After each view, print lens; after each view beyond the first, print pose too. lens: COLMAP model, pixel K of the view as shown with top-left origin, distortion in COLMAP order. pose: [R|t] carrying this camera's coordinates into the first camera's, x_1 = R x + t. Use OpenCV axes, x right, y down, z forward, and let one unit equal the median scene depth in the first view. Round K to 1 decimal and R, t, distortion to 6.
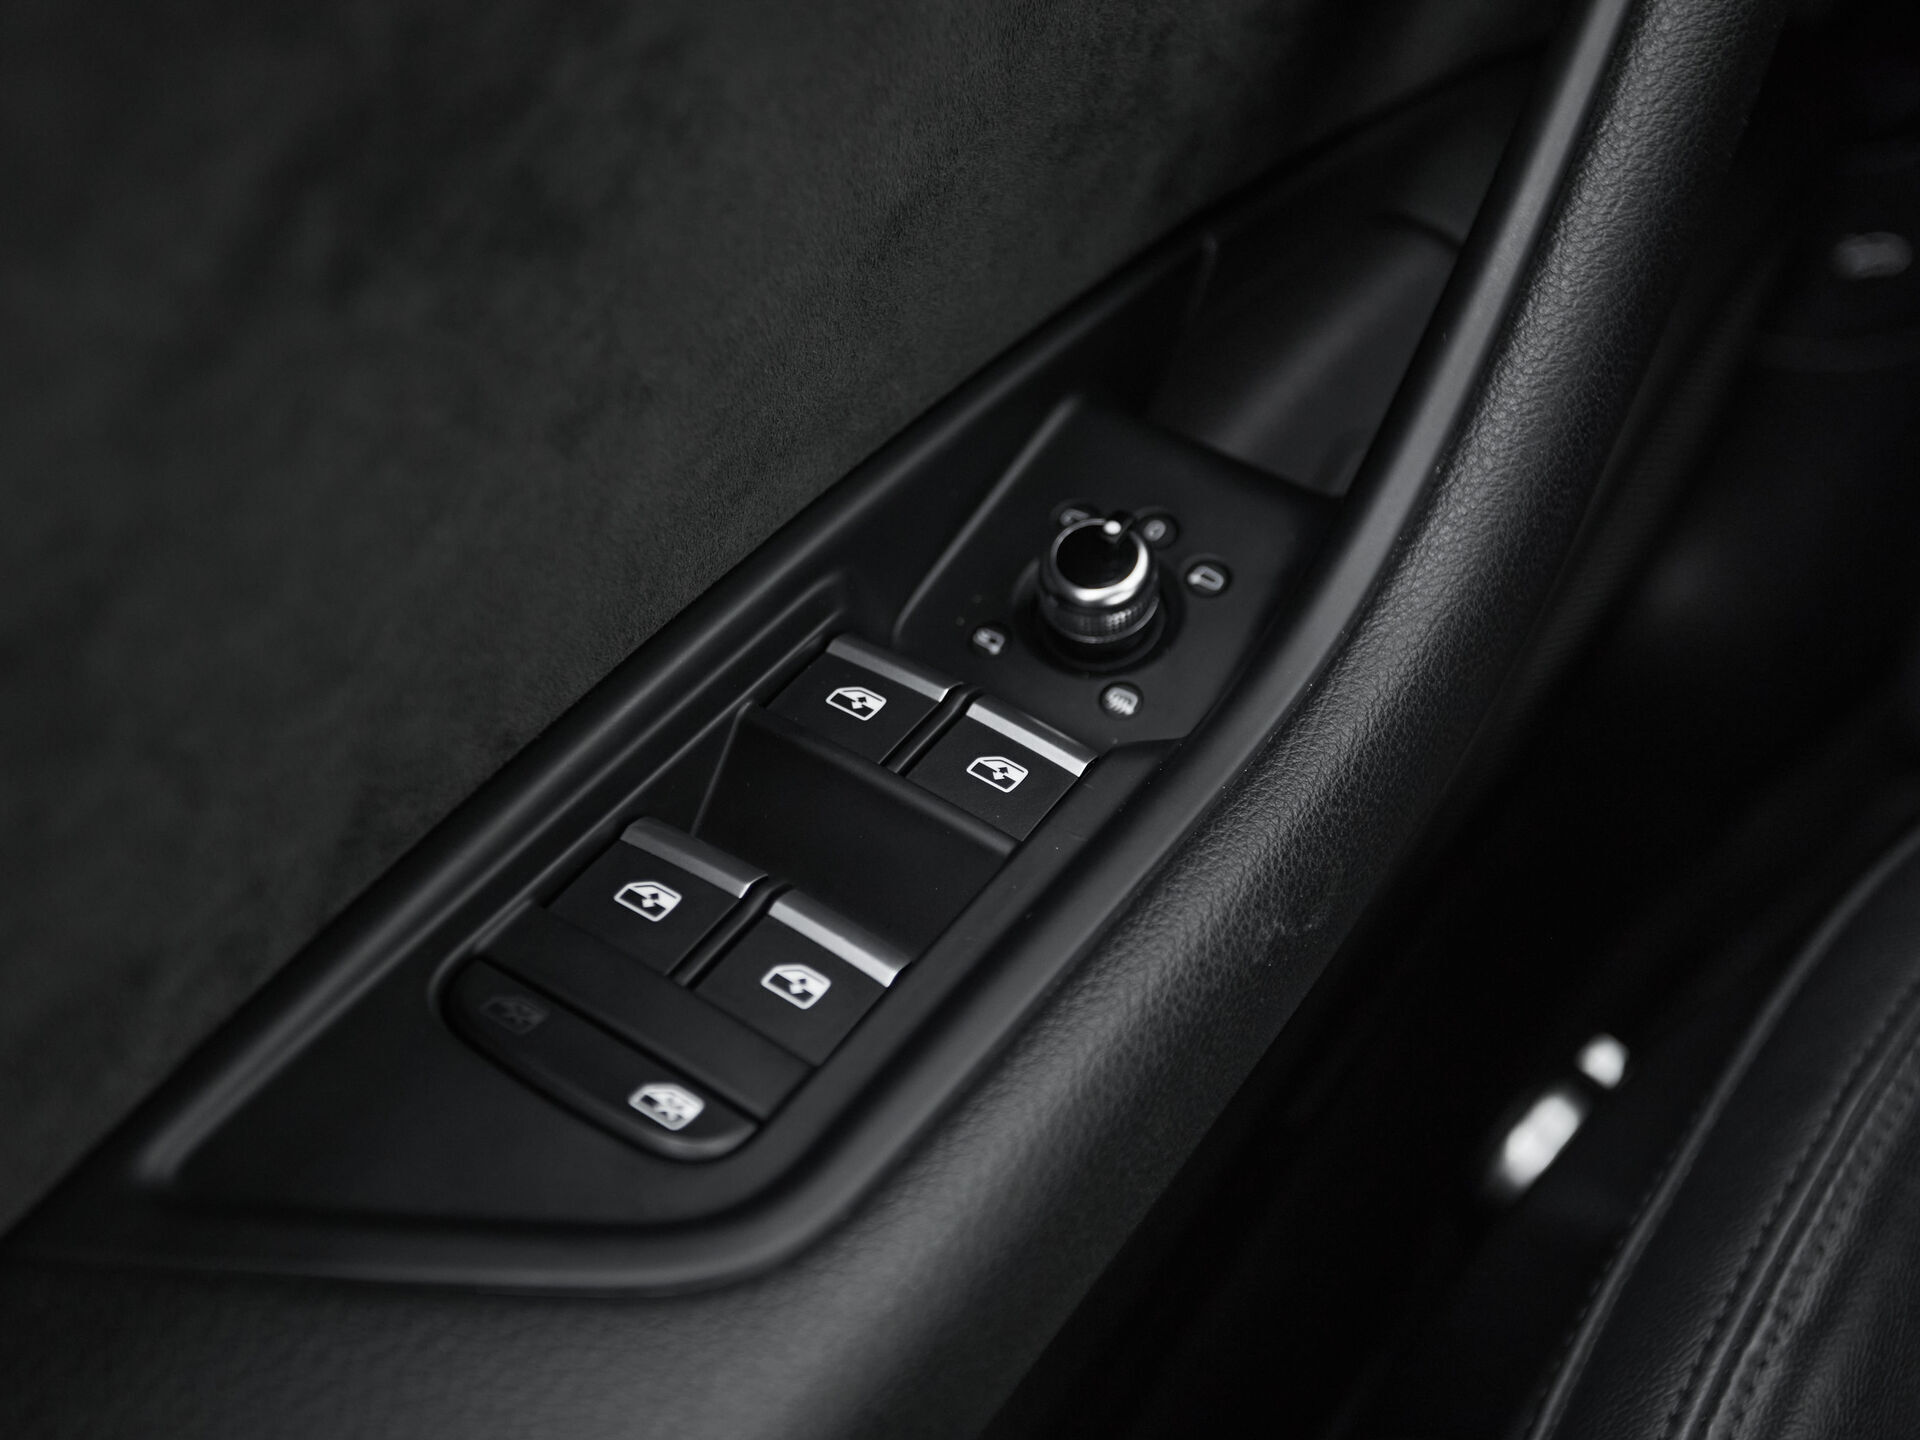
lens RADIAL K [[2391.5, 0, 960.0], [0, 2391.5, 720.0], [0, 0, 1]] dist [0.017449, 0.034091]
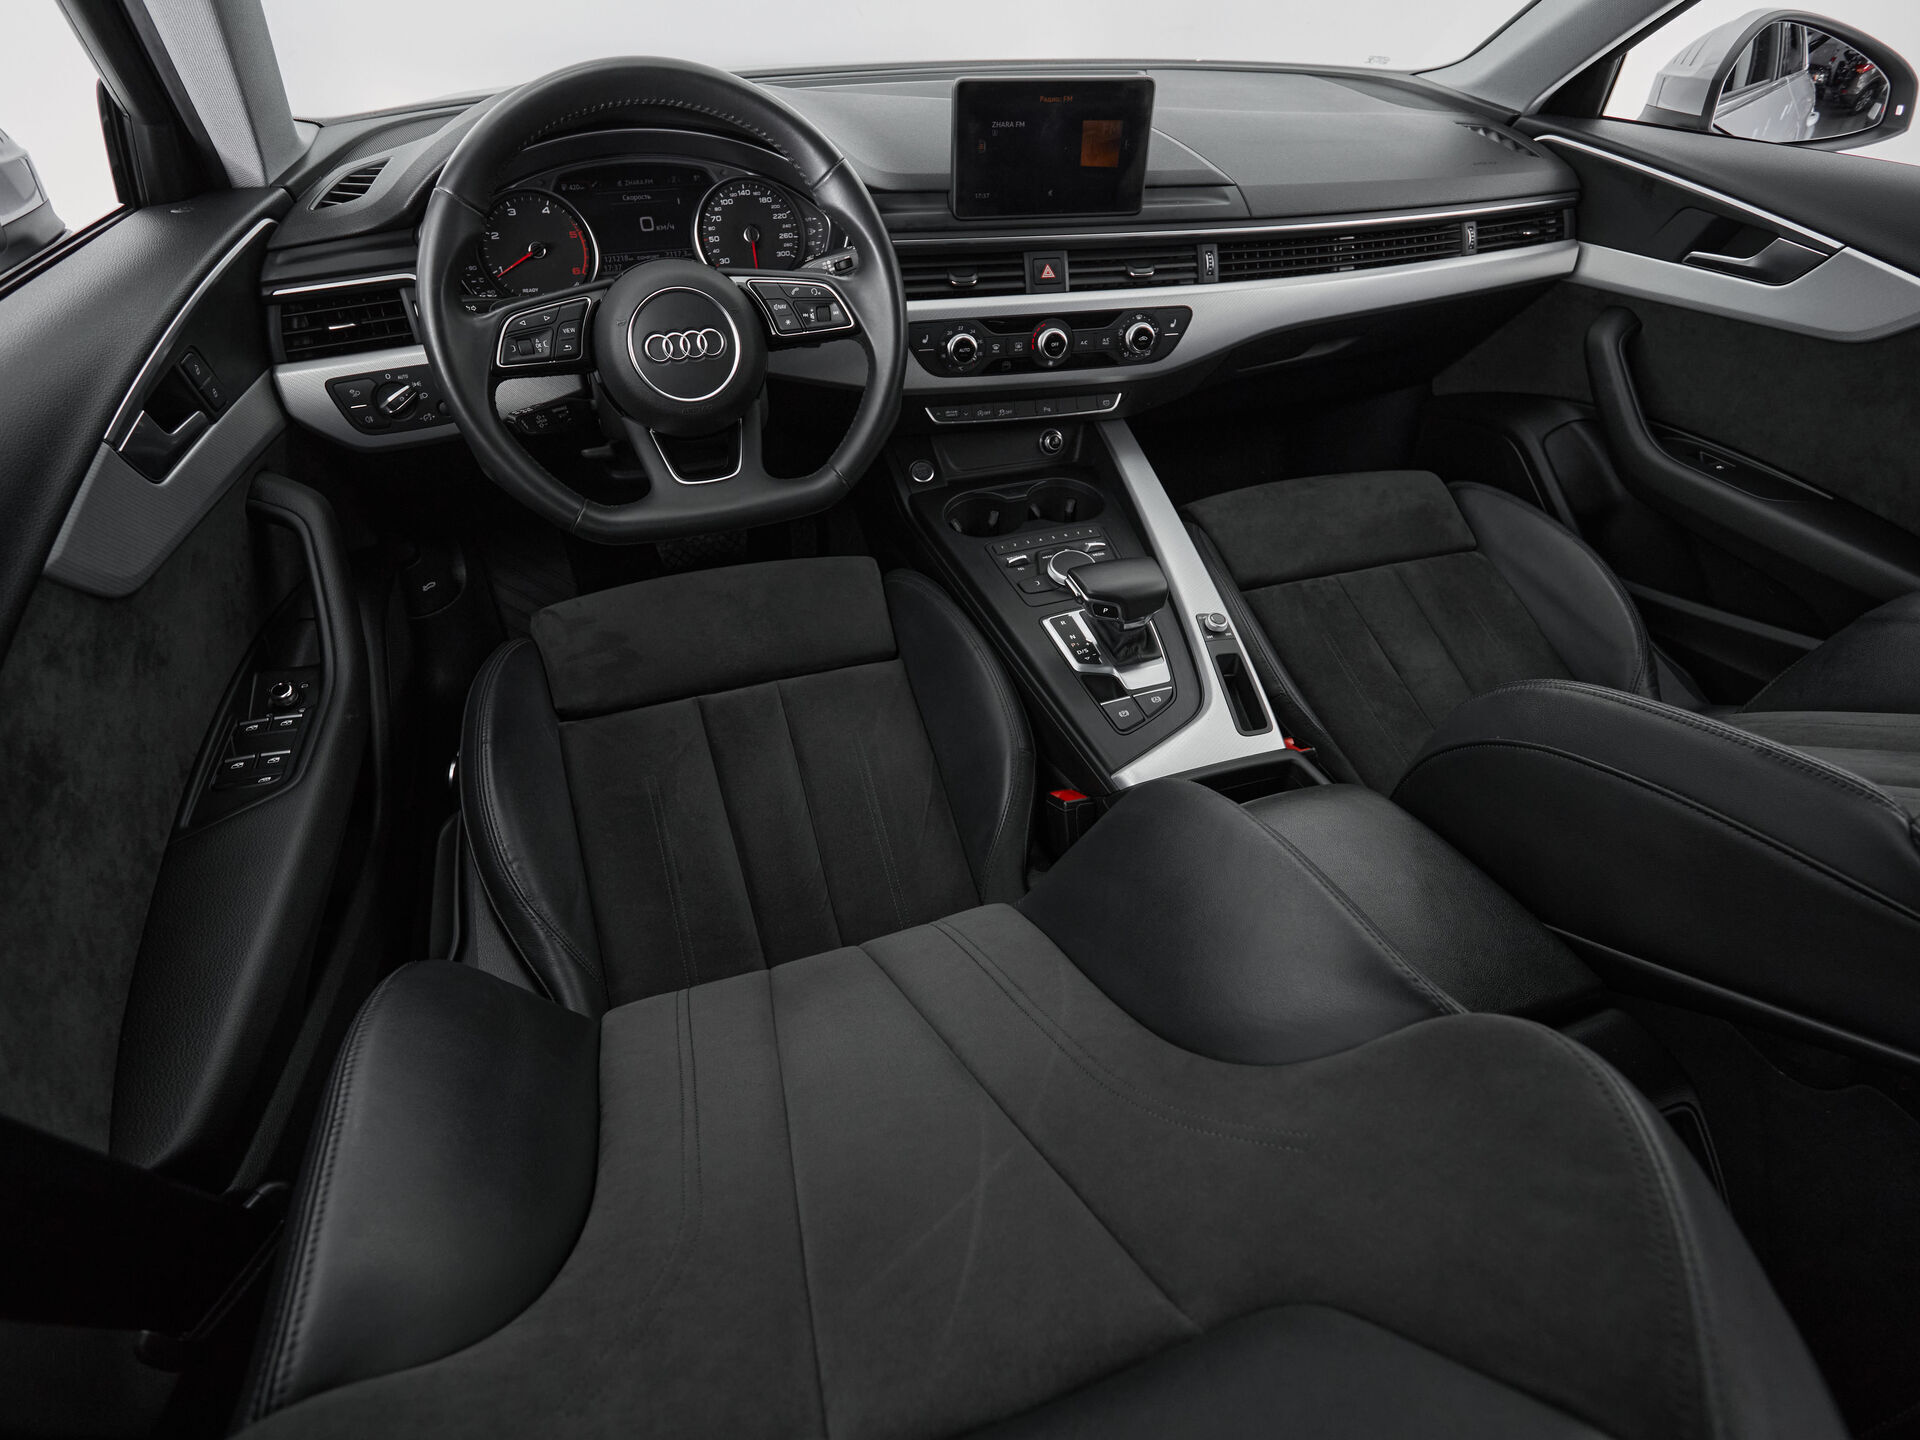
lens RADIAL K [[1019.5, 0, 960.0], [0, 1019.5, 720.0], [0, 0, 1]] dist [-0.003341, -0.000504]
pose [[0.638308, -0.496610, 0.588168, -0.397939], [0.531285, 0.837123, 0.130235, 0.575820], [-0.557045, 0.229355, 0.798184, -1.907820]]
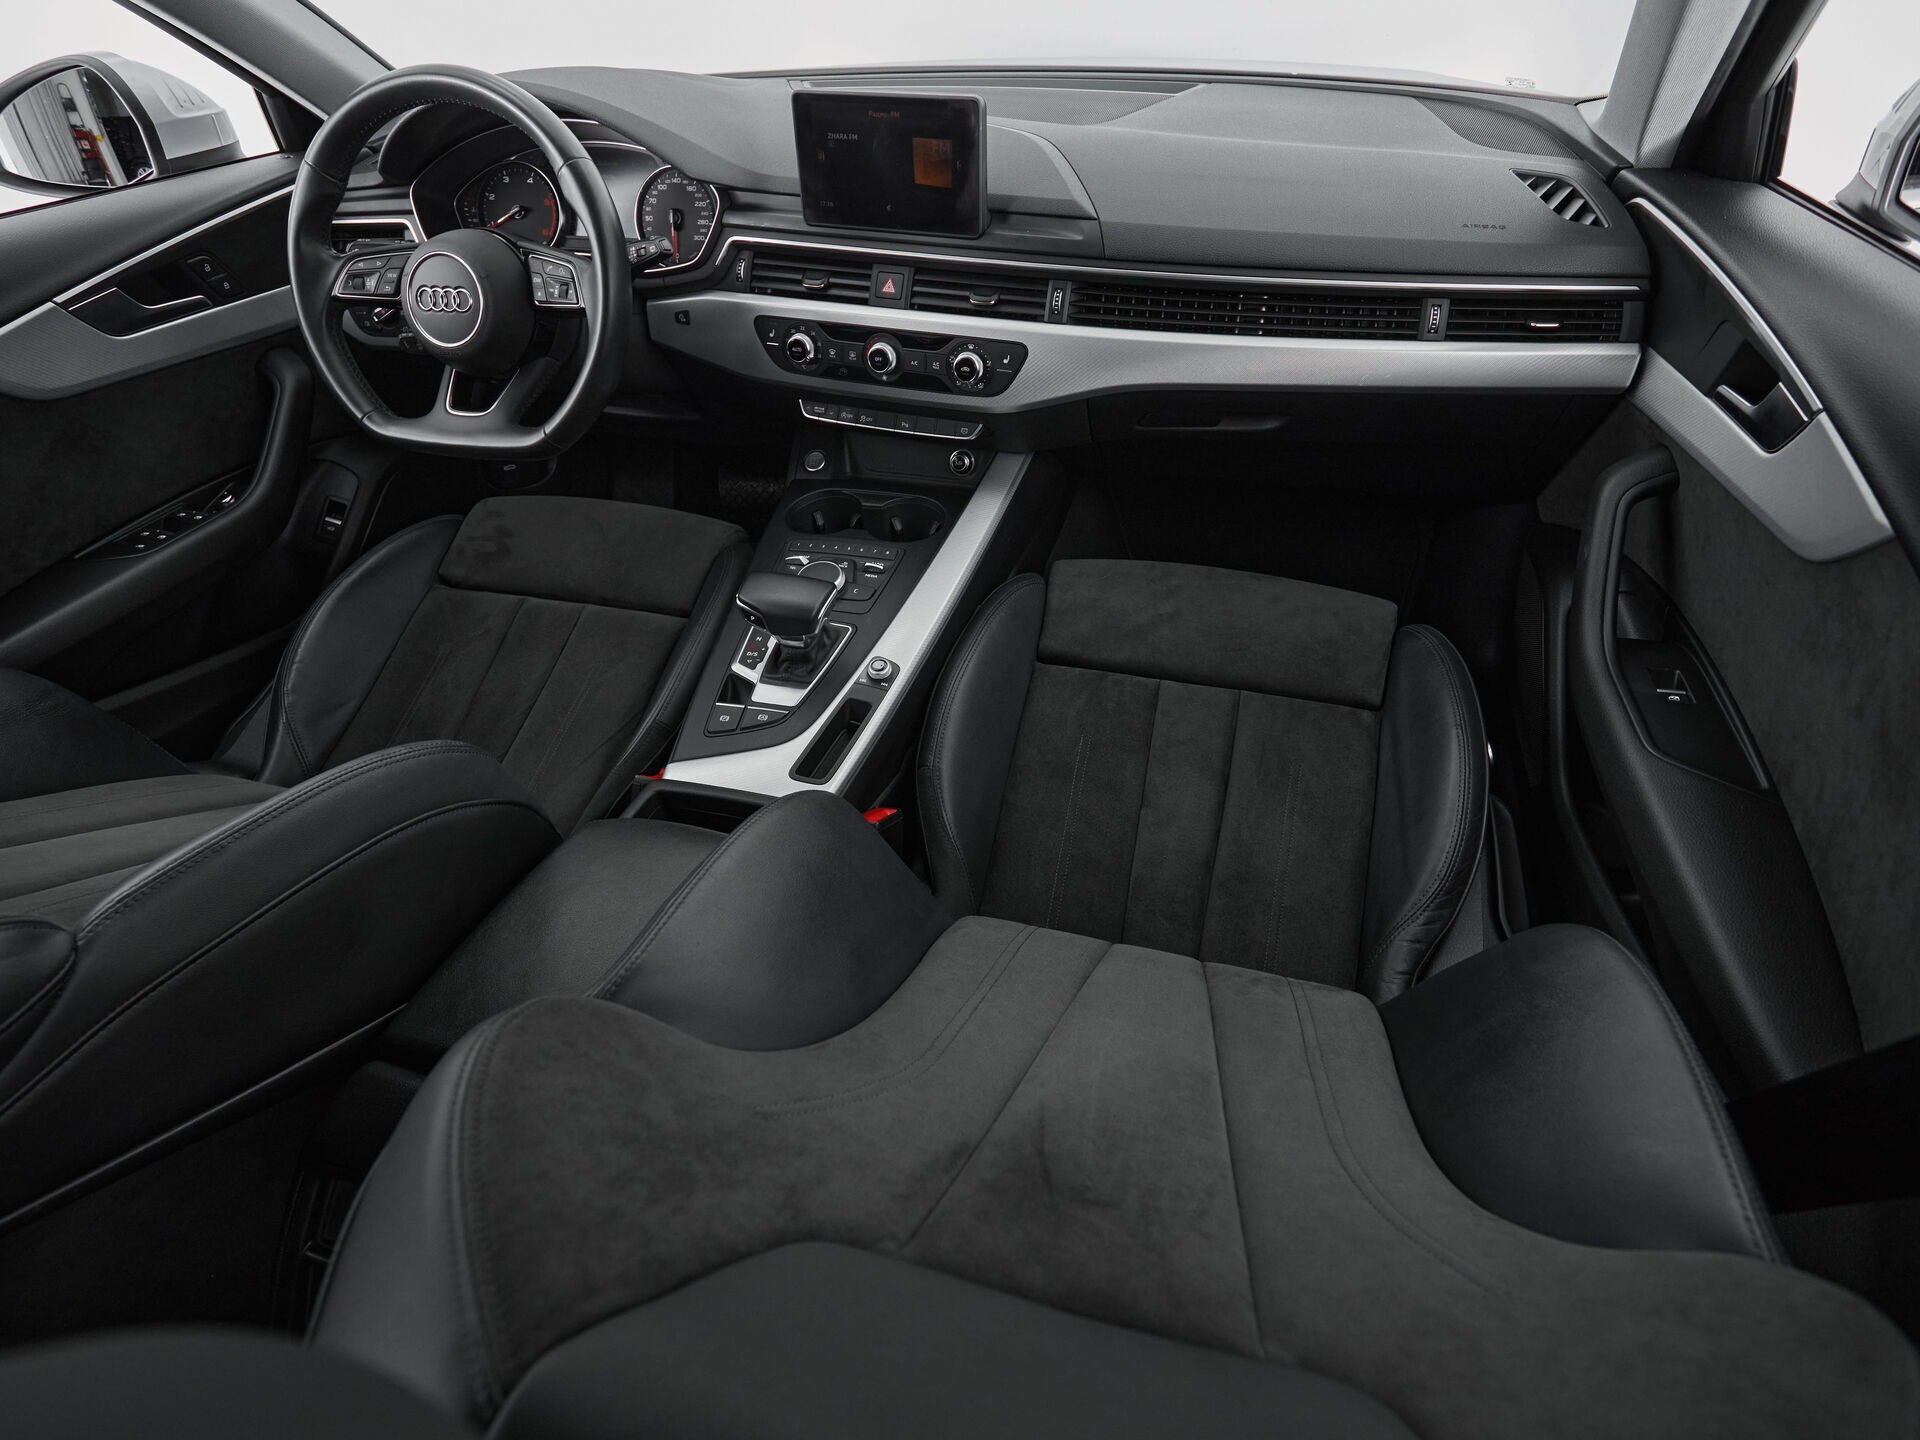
lens RADIAL K [[1043.4, 0, 960.0], [0, 1043.4, 720.0], [0, 0, 1]] dist [-0.002510, -0.001551]
pose [[0.960323, -0.214687, 0.178015, 1.805958], [0.227720, 0.972110, -0.056095, 1.548589], [-0.161007, 0.094407, 0.982428, -2.972616]]
